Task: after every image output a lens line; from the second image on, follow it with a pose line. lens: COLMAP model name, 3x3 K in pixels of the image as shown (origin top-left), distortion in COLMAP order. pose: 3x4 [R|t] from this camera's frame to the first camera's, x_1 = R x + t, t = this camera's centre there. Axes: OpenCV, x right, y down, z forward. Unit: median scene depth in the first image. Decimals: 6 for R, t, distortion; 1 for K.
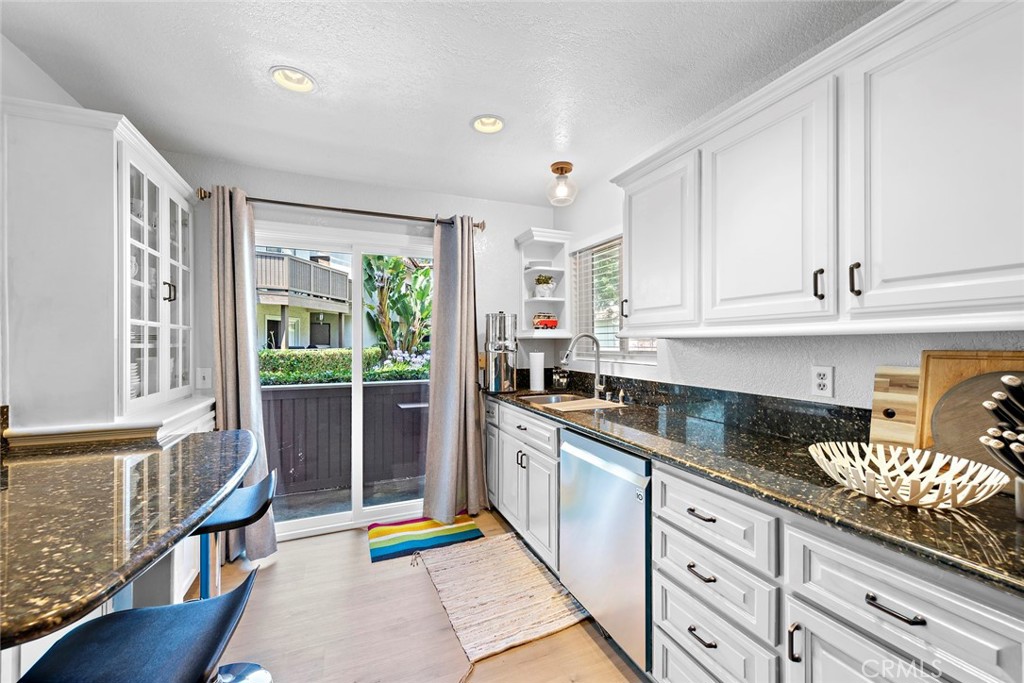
lens RADIAL K [[389.0, 0, 501.8], [0, 389.0, 342.5], [0, 0, 1]] dist [0.013783, -0.000166]
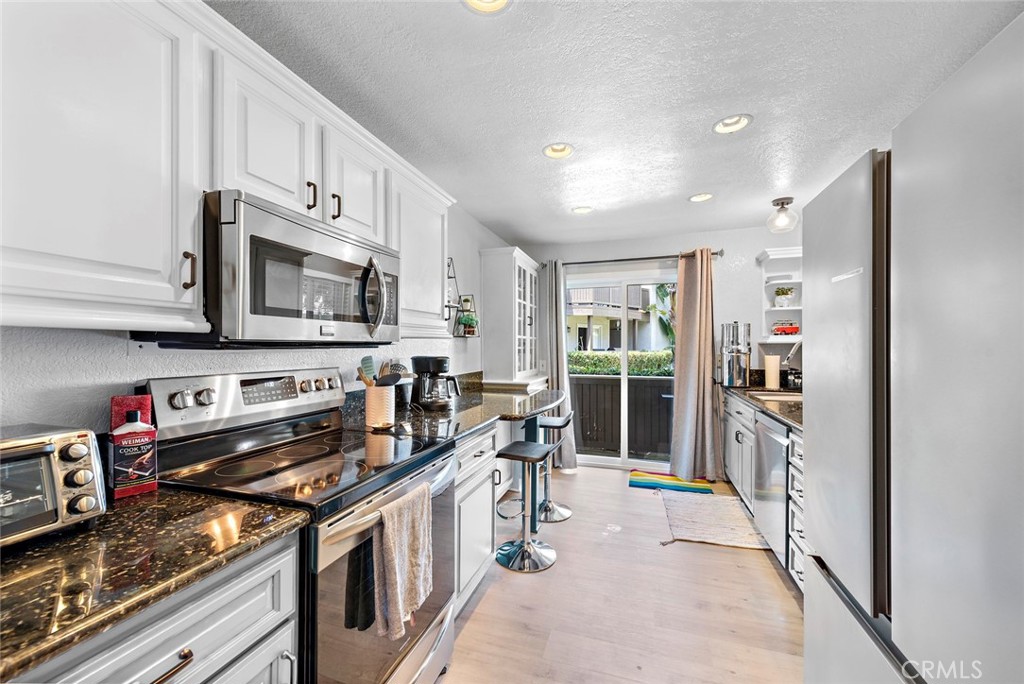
lens RADIAL K [[400.0, 0, 512.0], [0, 400.0, 342.0], [0, 0, 1]] dist [0.002306, -0.000080]
pose [[0.757519, -0.002796, -0.652807, 0.296352], [-0.002630, 0.999970, -0.007336, -0.003894], [0.652808, 0.007274, 0.757488, -0.430267]]
